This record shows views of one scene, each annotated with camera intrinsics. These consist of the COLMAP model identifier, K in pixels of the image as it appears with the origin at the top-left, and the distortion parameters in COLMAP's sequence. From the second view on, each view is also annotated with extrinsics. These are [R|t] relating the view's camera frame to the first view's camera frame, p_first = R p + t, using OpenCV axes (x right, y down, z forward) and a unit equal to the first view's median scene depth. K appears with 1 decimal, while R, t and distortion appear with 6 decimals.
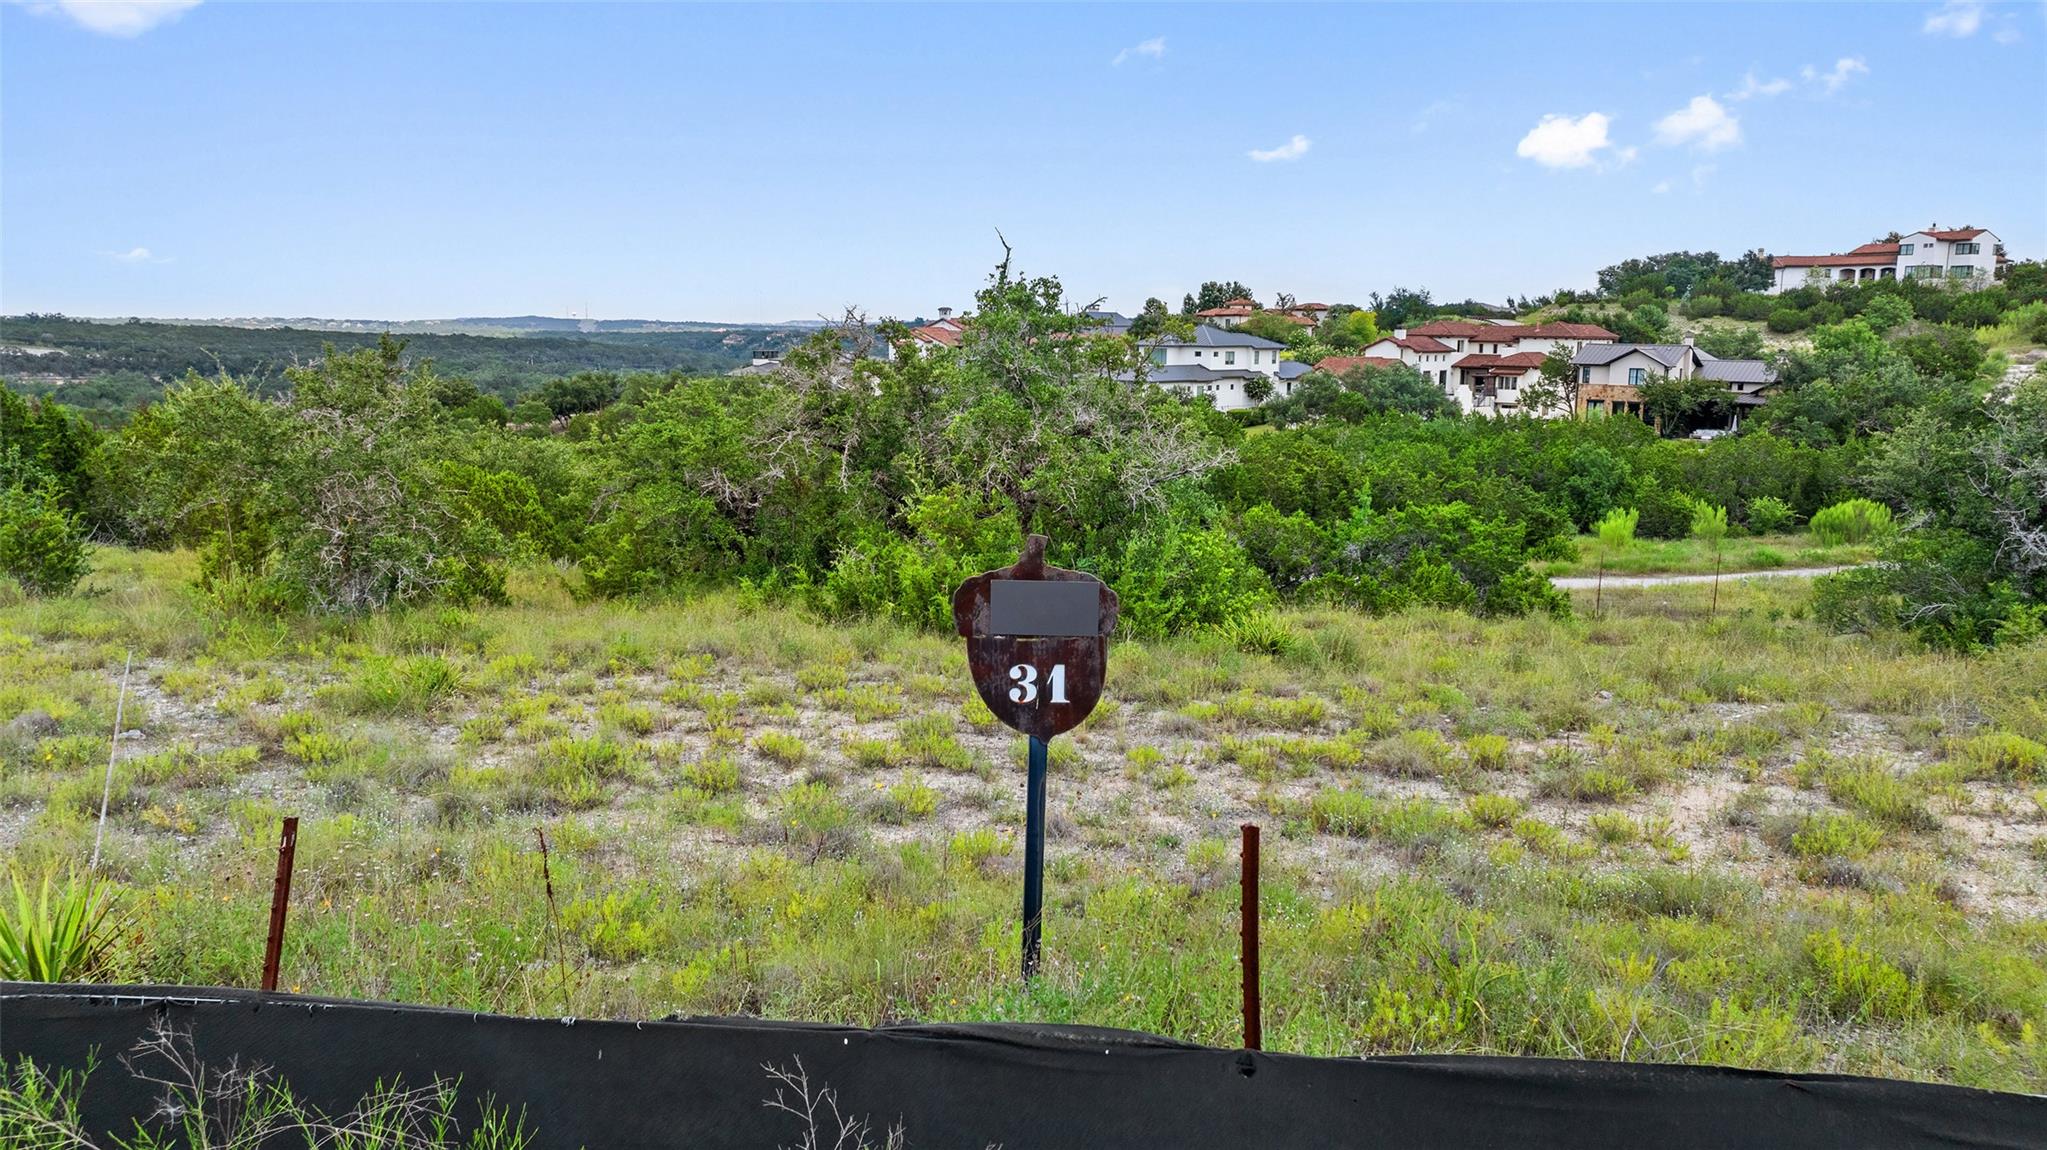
lens RADIAL K [[1438.7, 0, 1036.0], [0, 1438.7, 579.0], [0, 0, 1]] dist [-0.010085, 0.004024]
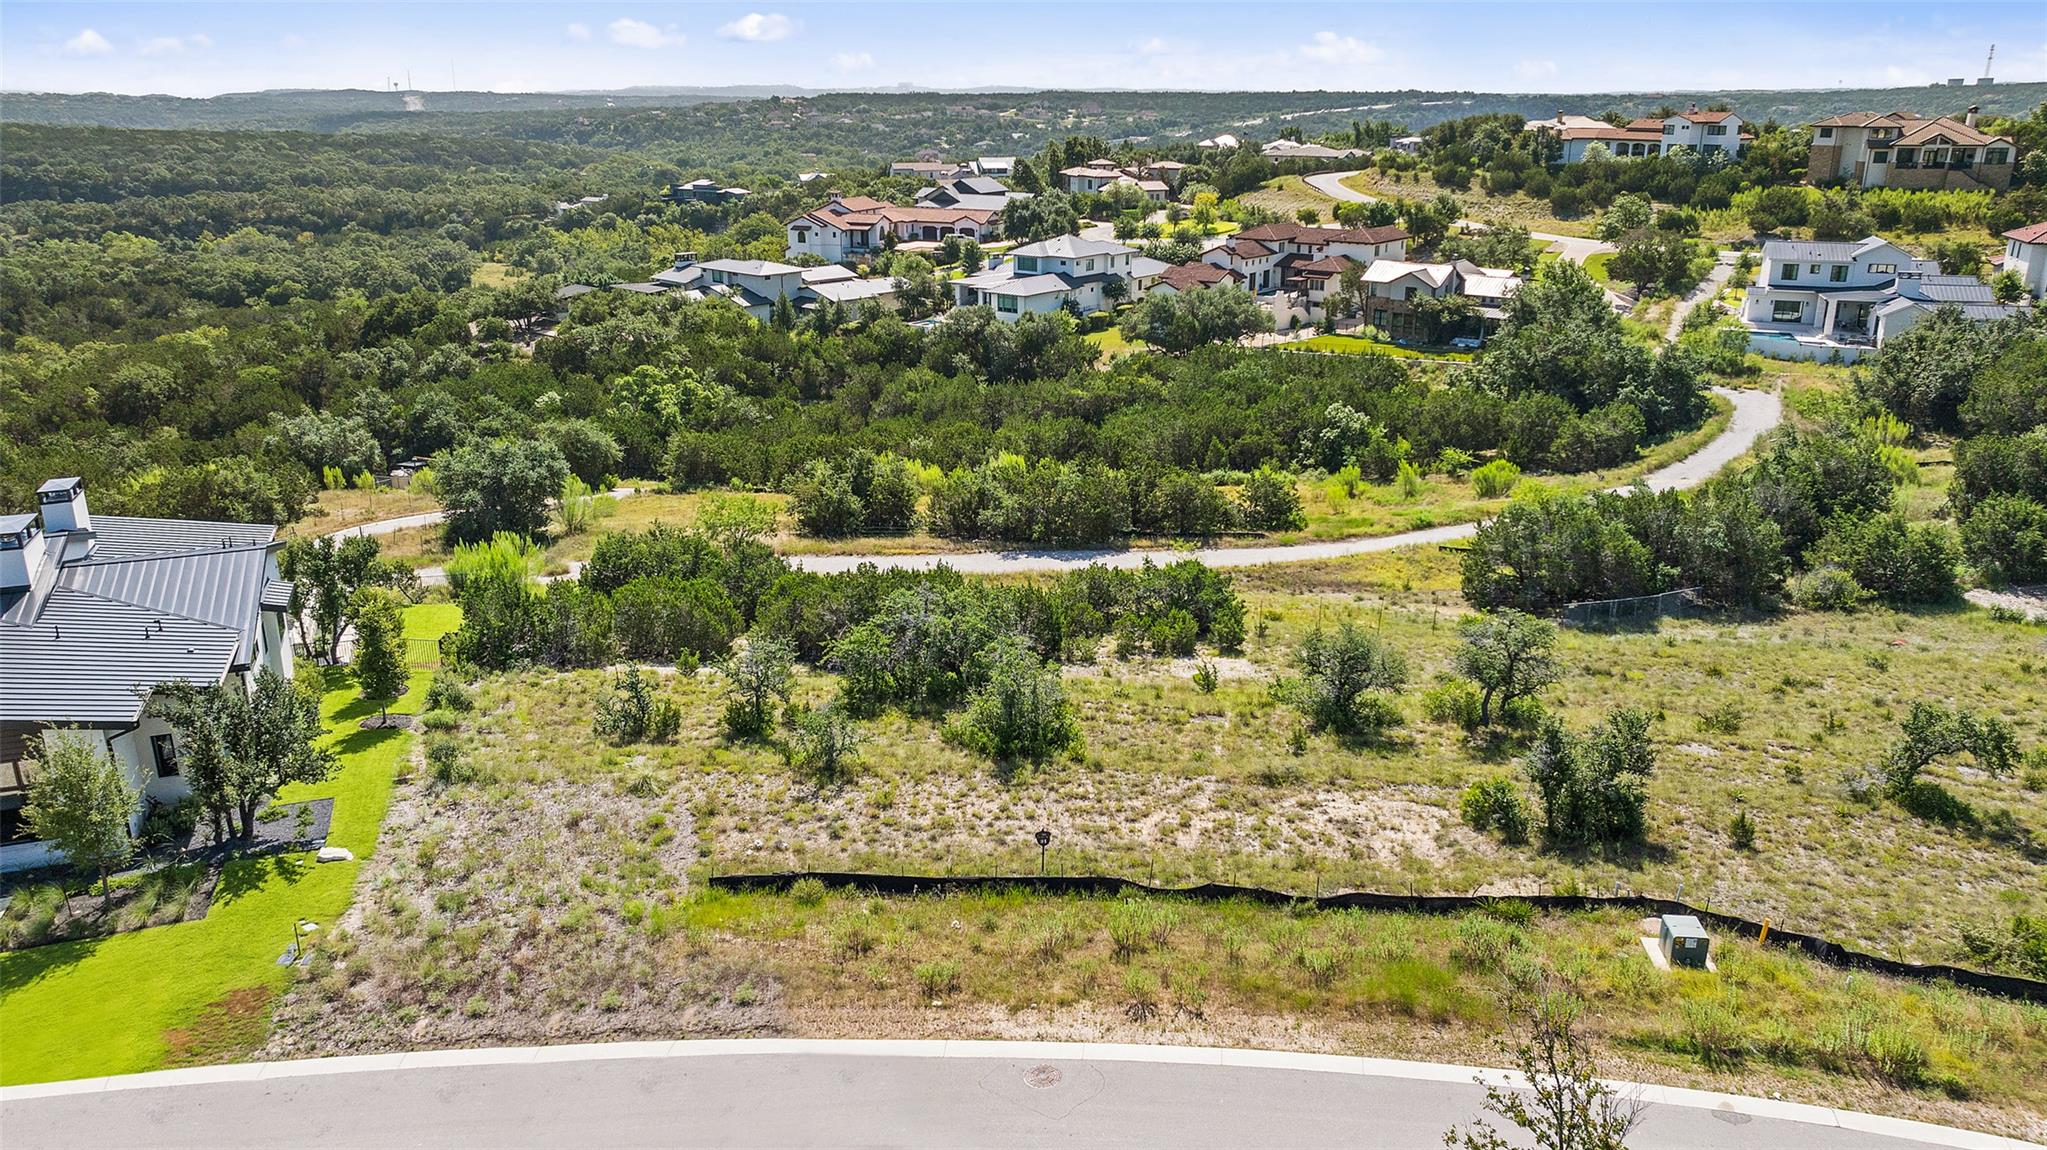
lens RADIAL K [[1470.8, 0, 1031.3], [0, 1470.8, 565.9], [0, 0, 1]] dist [-0.034459, 0.036875]
pose [[0.996018, -0.035985, 0.081569, -0.023974], [0.024028, 0.989418, 0.143087, -0.091683], [-0.085855, -0.140557, 0.986343, -0.253238]]
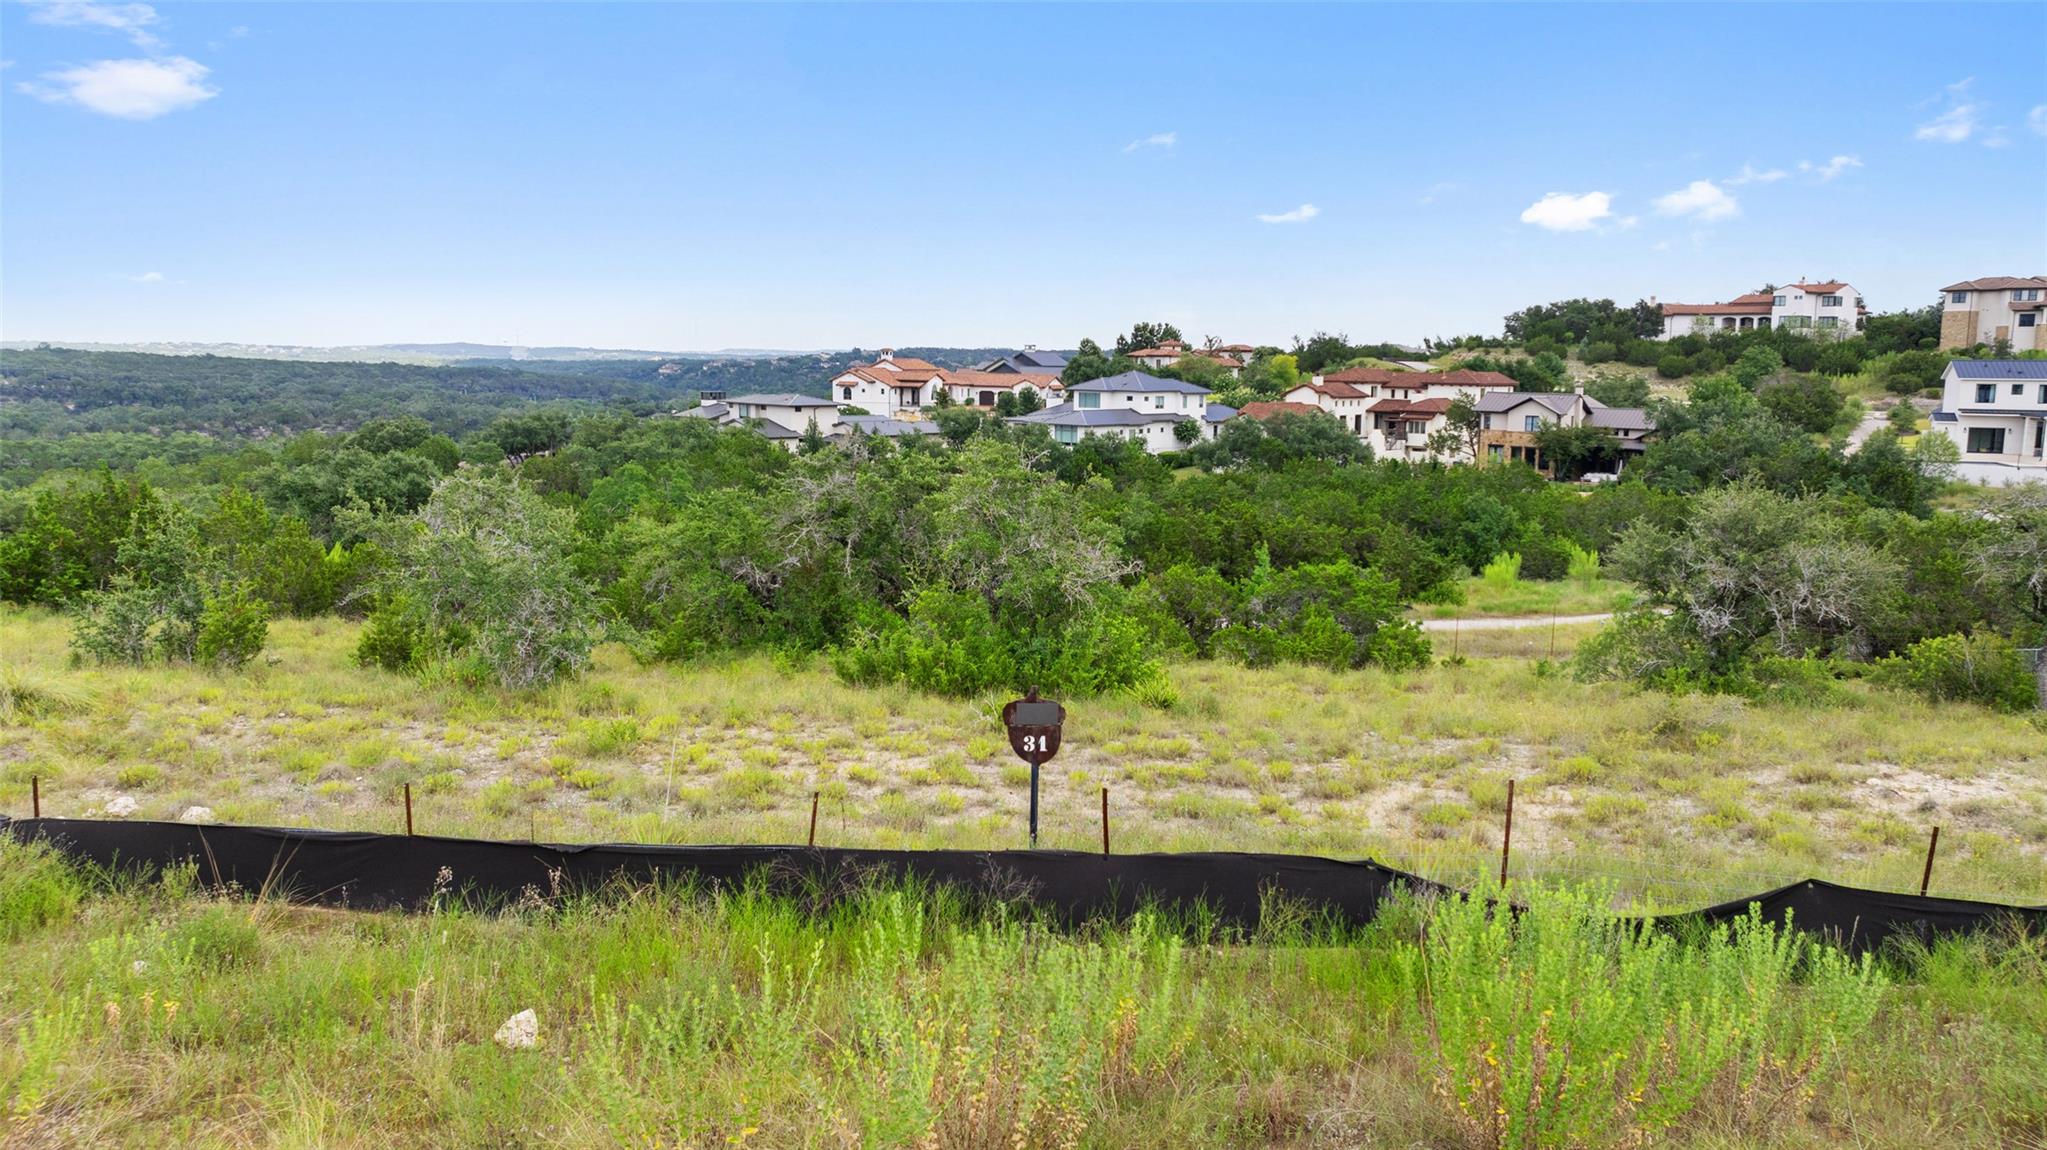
lens RADIAL K [[1444.5, 0, 1057.1], [0, 1444.5, 459.8], [0, 0, 1]] dist [-0.012860, -0.003230]
pose [[0.998268, -0.000553, 0.058821, -0.003758], [0.006494, 0.994879, -0.100863, -0.005795], [-0.058464, 0.101070, 0.993160, -0.054777]]
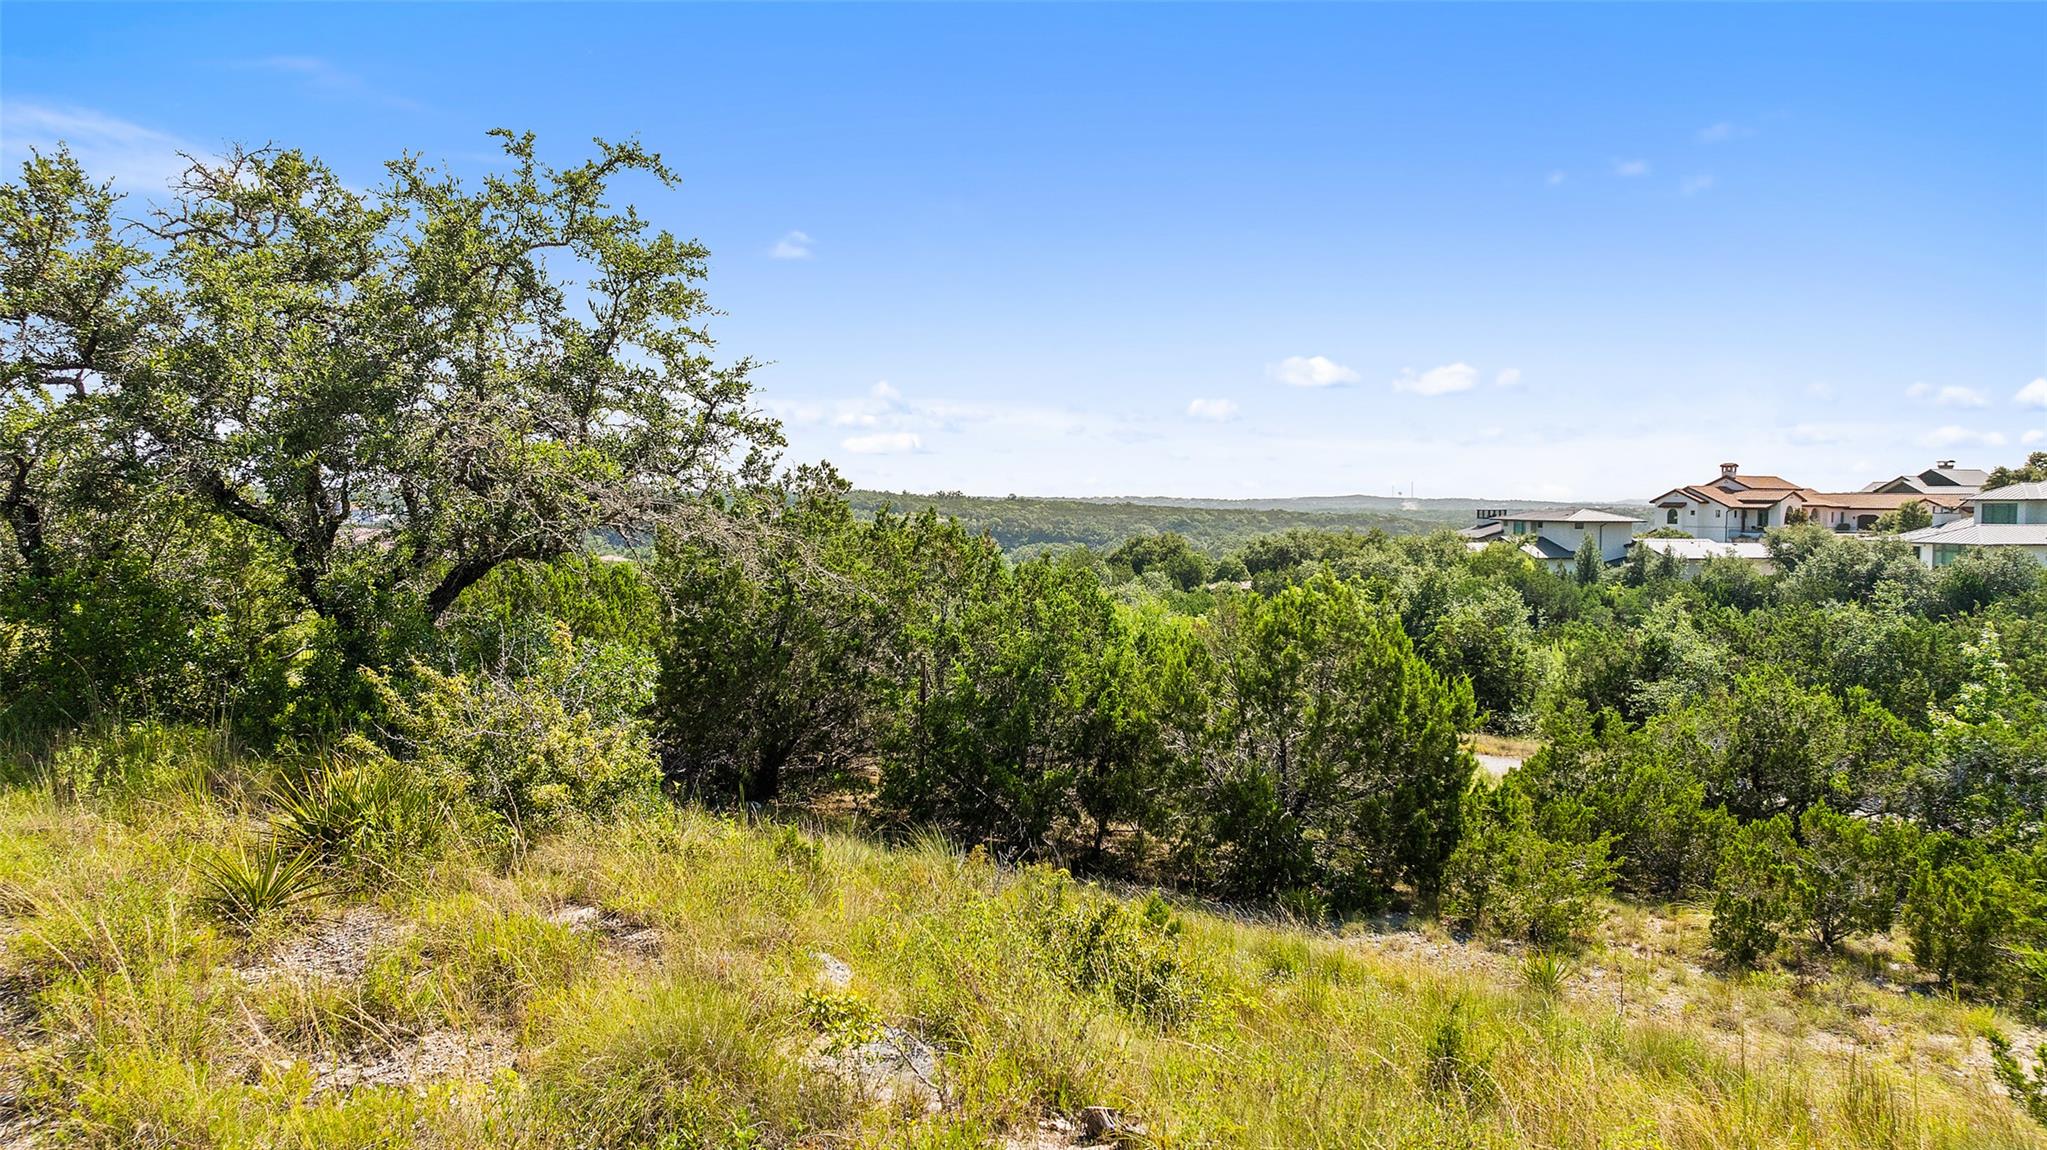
lens RADIAL K [[1458.8, 0, 1030.4], [0, 1458.8, 572.5], [0, 0, 1]] dist [-0.020382, 0.001387]
pose [[0.849798, 0.022396, -0.526633, 0.058346], [-0.089227, 0.990790, -0.101847, -0.001922], [0.519502, 0.133539, 0.843970, 0.110755]]
